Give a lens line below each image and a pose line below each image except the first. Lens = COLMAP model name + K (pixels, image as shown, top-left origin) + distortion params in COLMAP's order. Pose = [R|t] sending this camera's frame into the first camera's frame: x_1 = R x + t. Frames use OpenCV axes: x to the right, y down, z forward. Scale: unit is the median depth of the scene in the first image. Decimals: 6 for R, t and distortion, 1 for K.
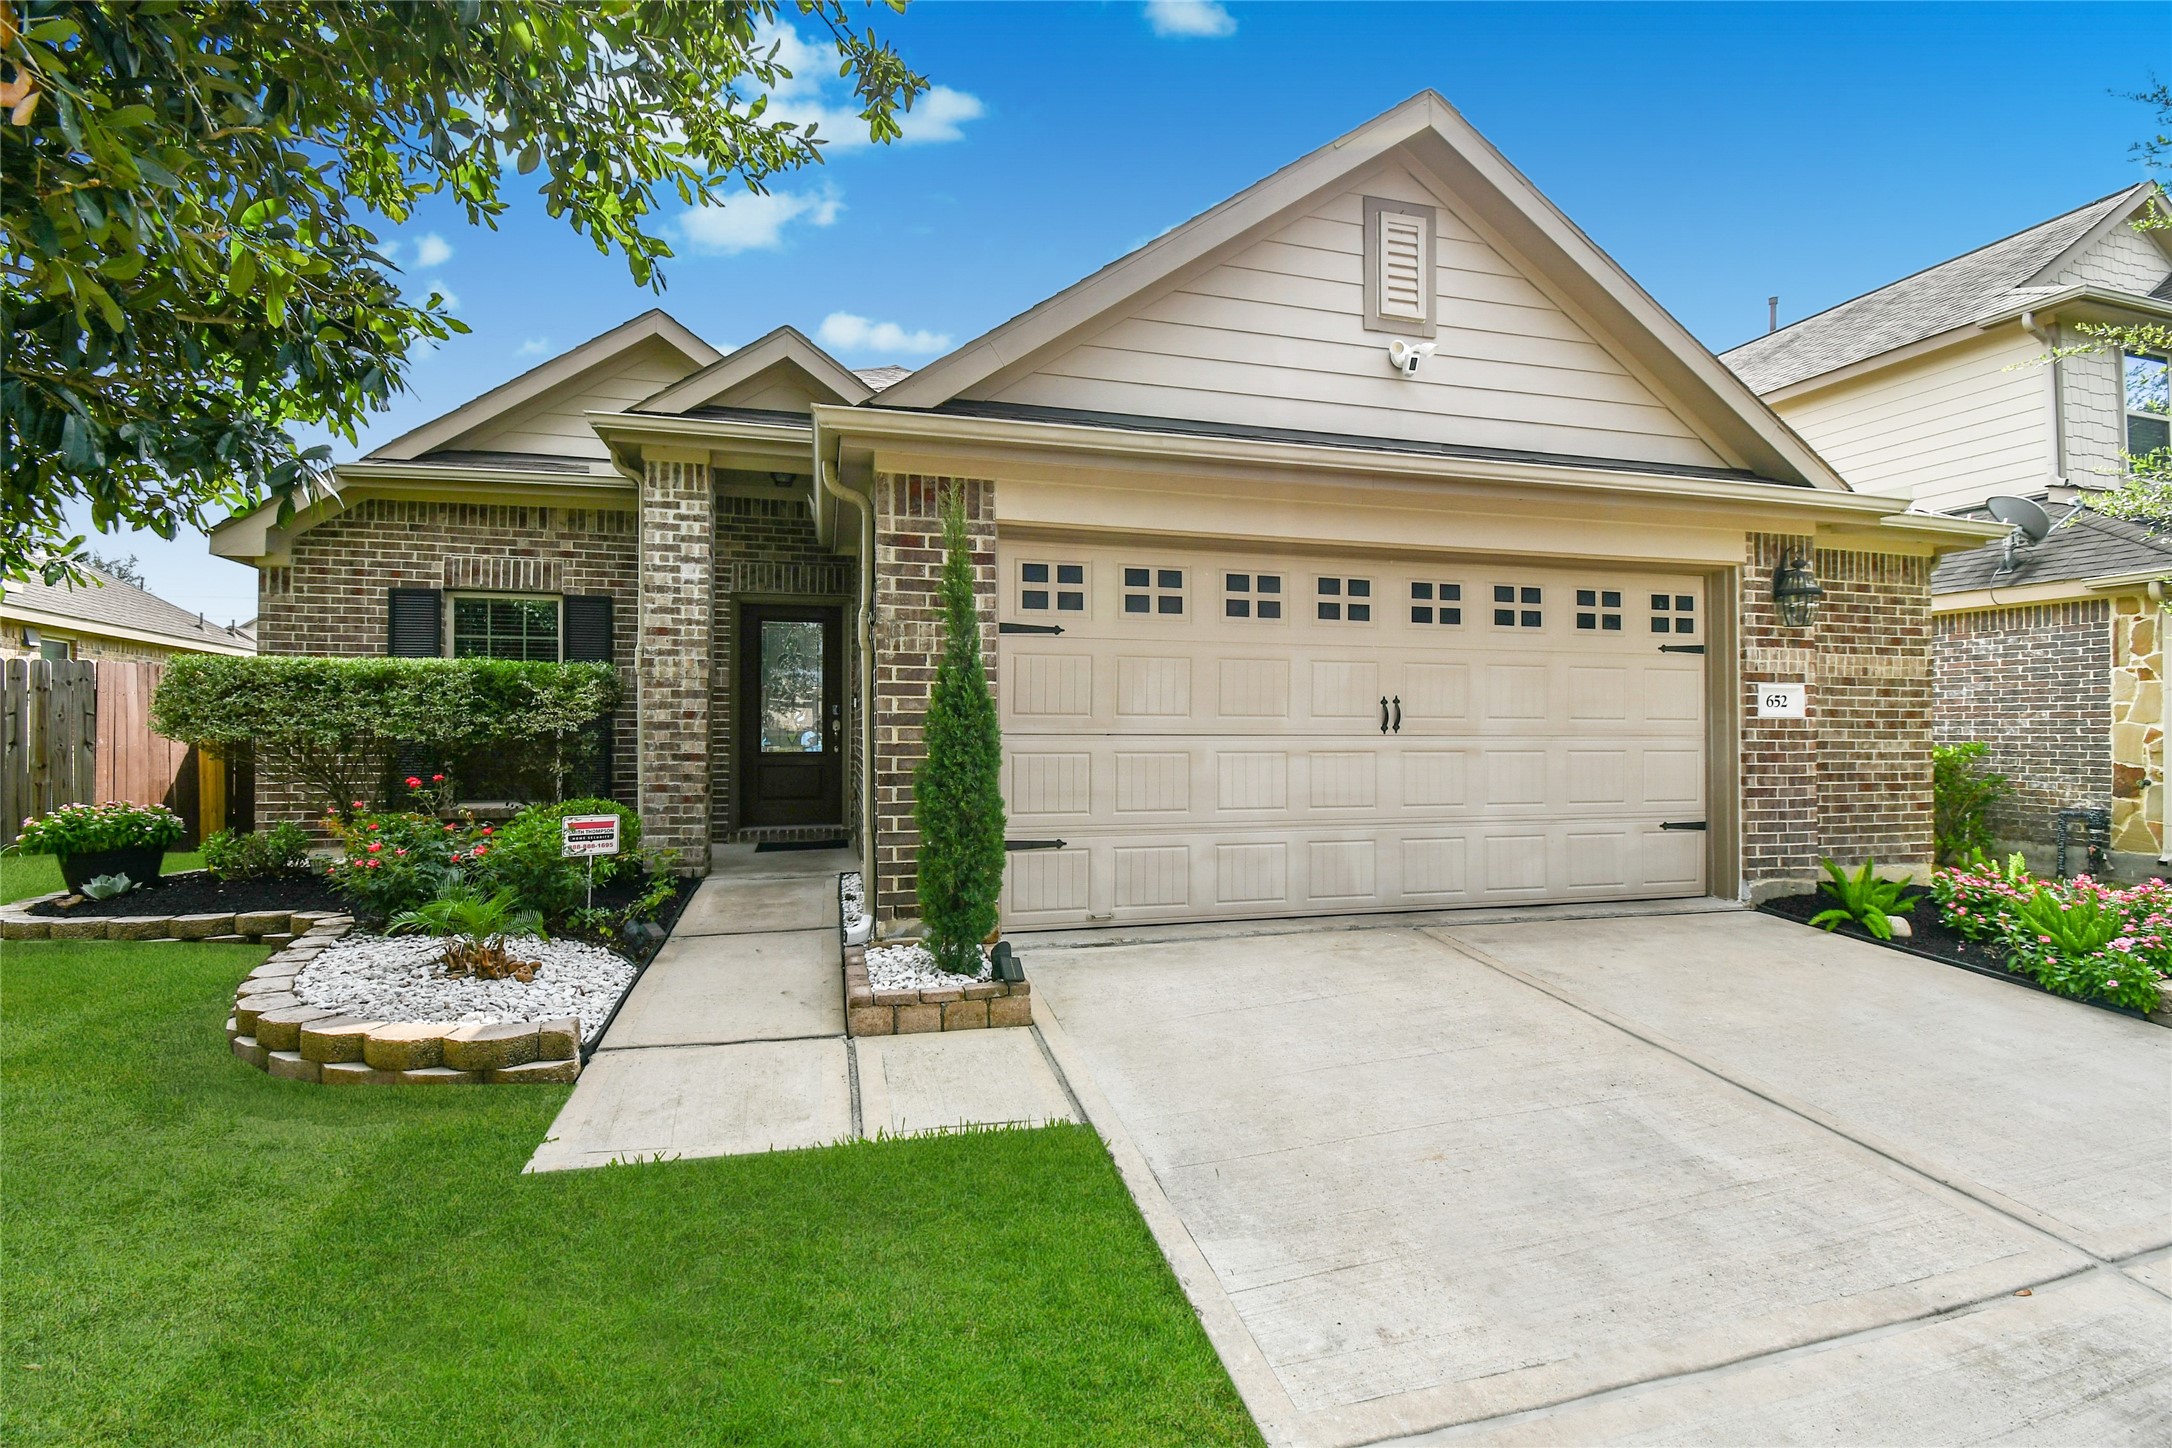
lens RADIAL K [[954.1, 0, 1086.0], [0, 954.1, 724.0], [0, 0, 1]] dist [0.015915, -0.021945]
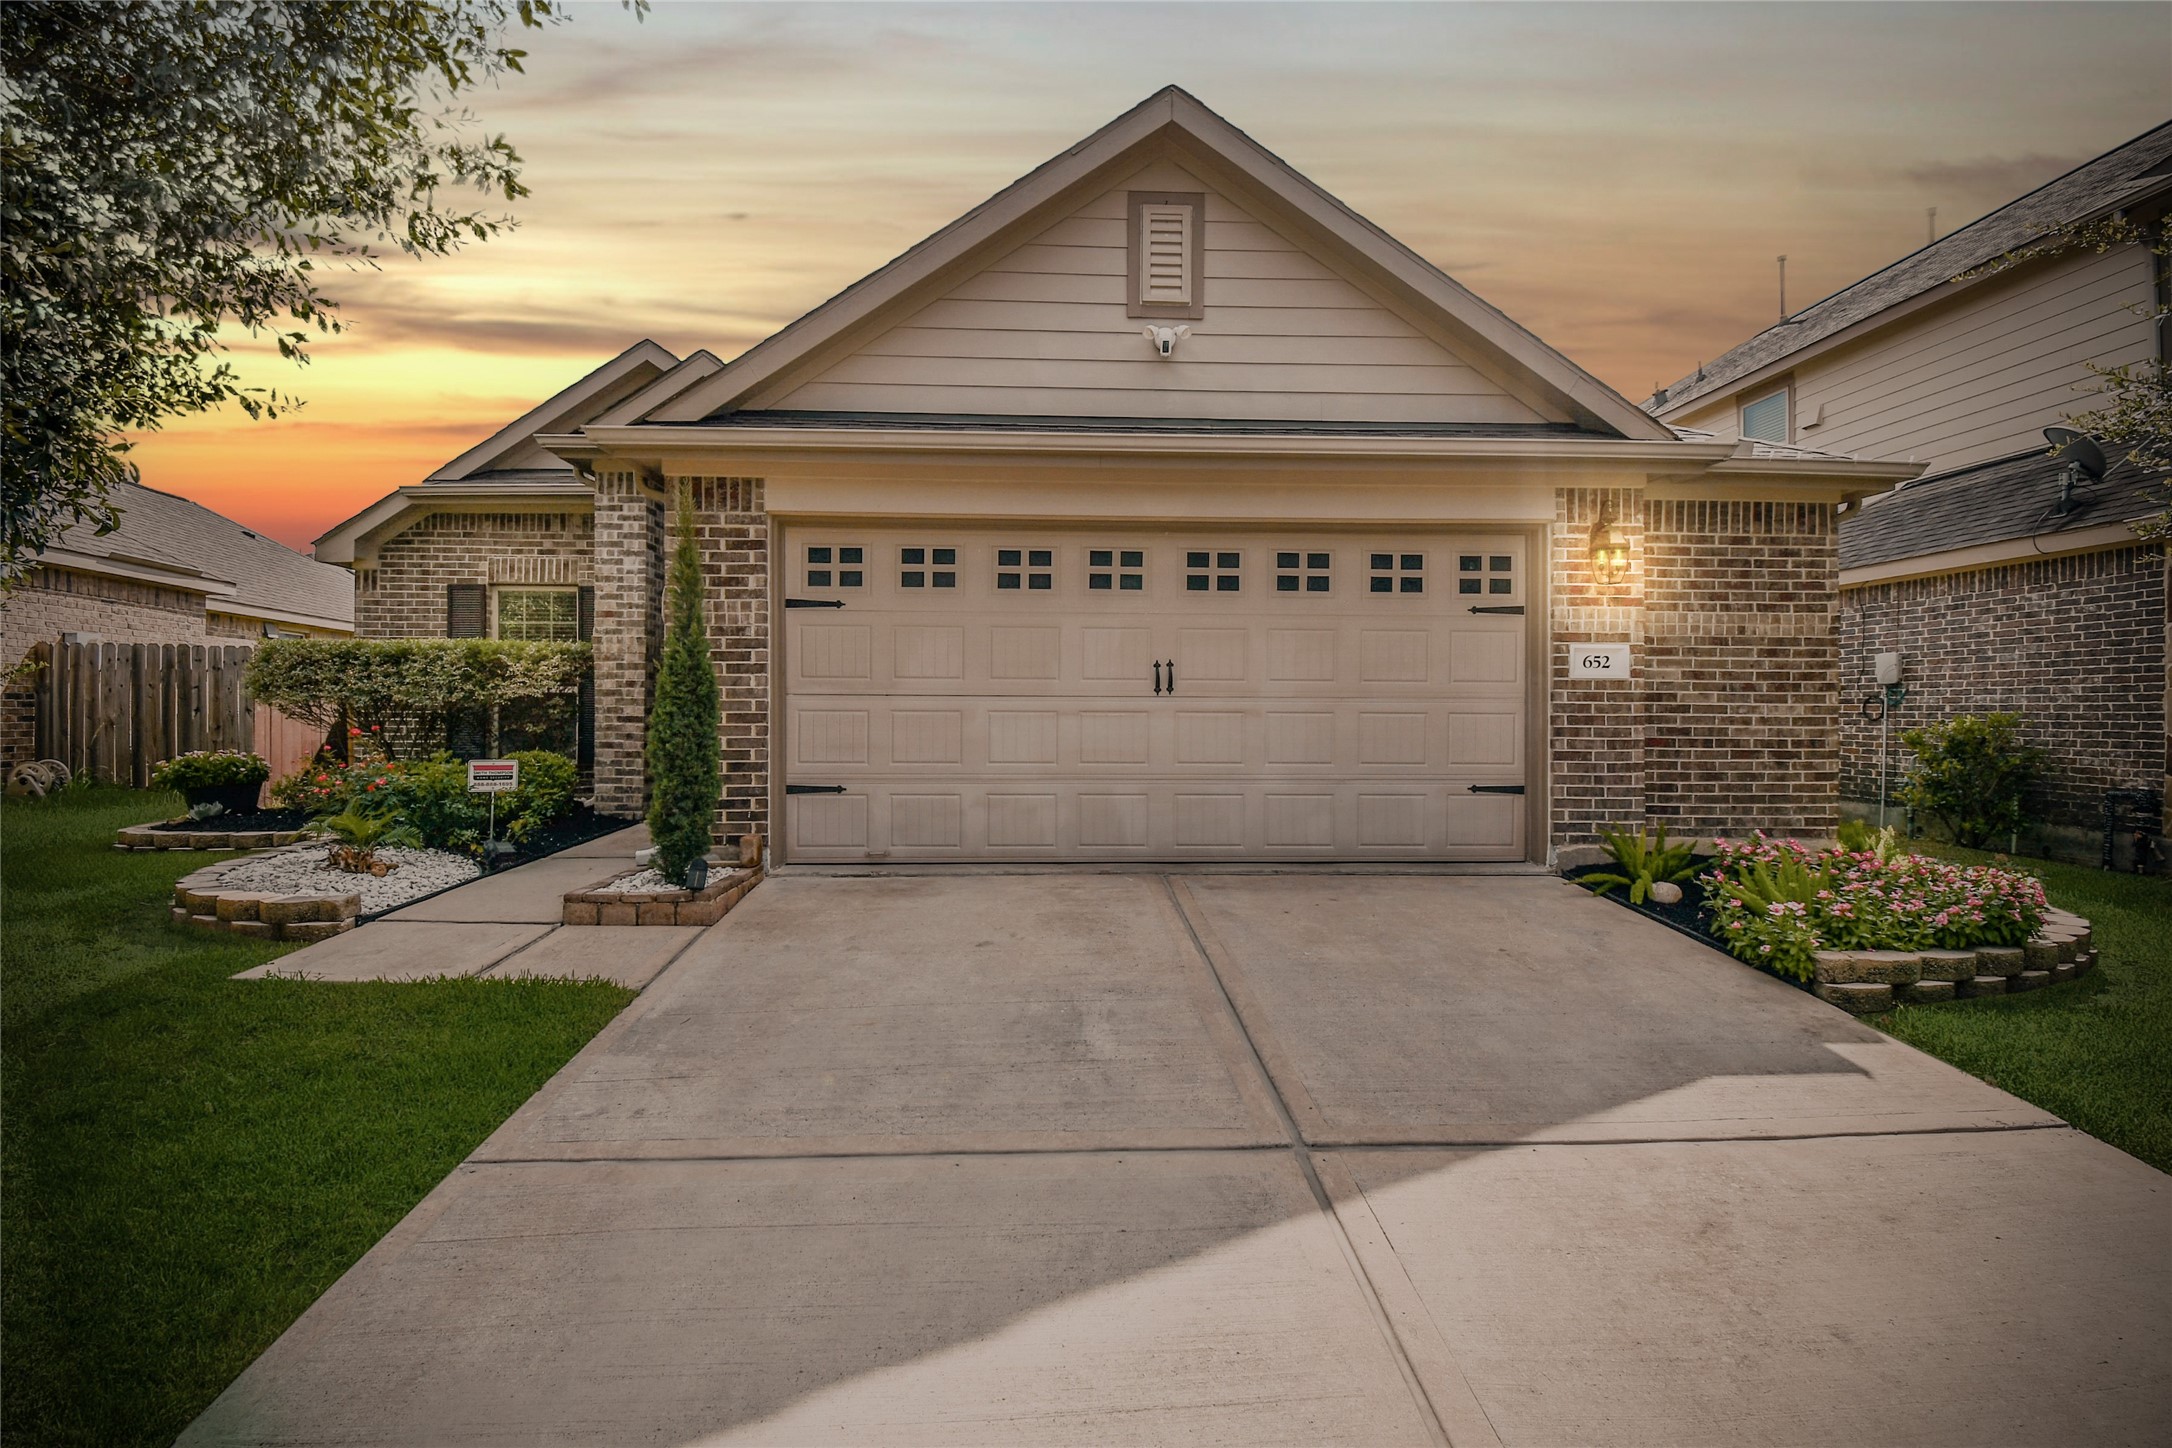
lens RADIAL K [[972.4, 0, 1087.4], [0, 972.4, 718.5], [0, 0, 1]] dist [0.020083, -0.023661]
pose [[0.977028, 0.001899, -0.213102, 0.427416], [0.000096, 0.999956, 0.009352, 0.023991], [0.213110, -0.009158, 0.976985, -0.072589]]
